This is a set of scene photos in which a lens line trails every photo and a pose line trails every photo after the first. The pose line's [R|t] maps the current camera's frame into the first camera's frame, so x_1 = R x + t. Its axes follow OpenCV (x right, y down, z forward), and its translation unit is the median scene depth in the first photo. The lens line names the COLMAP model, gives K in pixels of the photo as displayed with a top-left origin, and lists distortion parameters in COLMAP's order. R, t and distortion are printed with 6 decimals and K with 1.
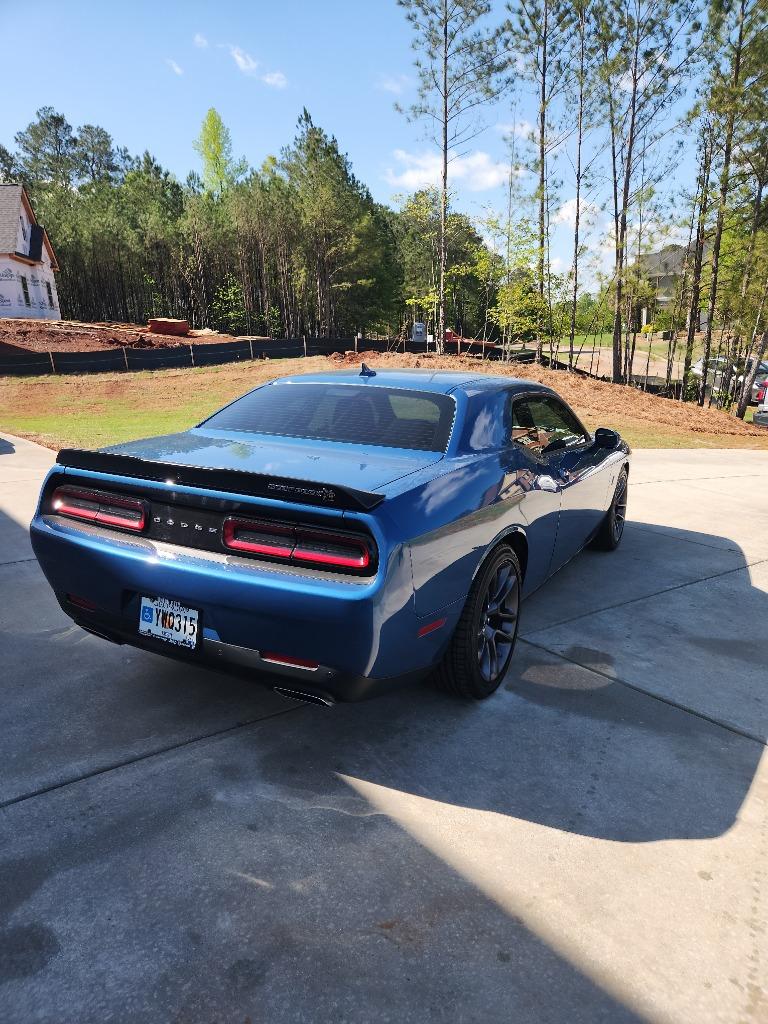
lens RADIAL K [[684.7, 0, 383.8], [0, 684.7, 517.2], [0, 0, 1]] dist [0.024312, -0.032406]
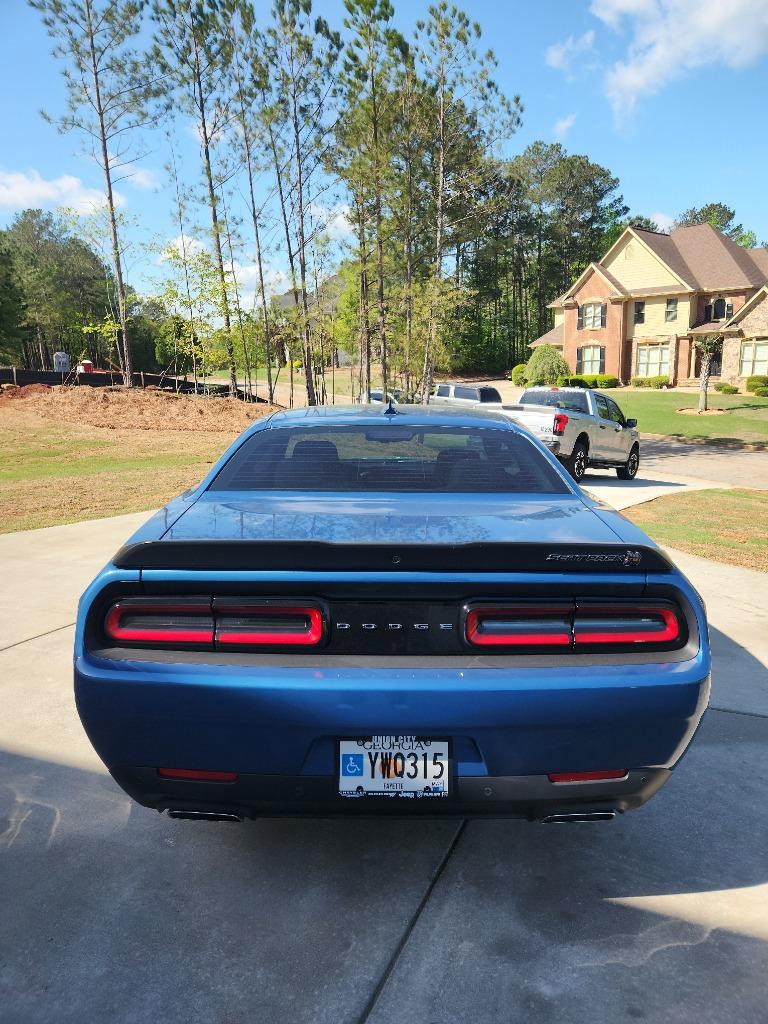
lens RADIAL K [[684.7, 0, 387.4], [0, 684.7, 514.9], [0, 0, 1]] dist [0.024312, -0.032406]
pose [[0.870129, -0.092578, 0.484049, -0.317443], [0.116411, 0.993013, -0.019340, -0.045236], [-0.478877, 0.073177, 0.874827, 0.187046]]
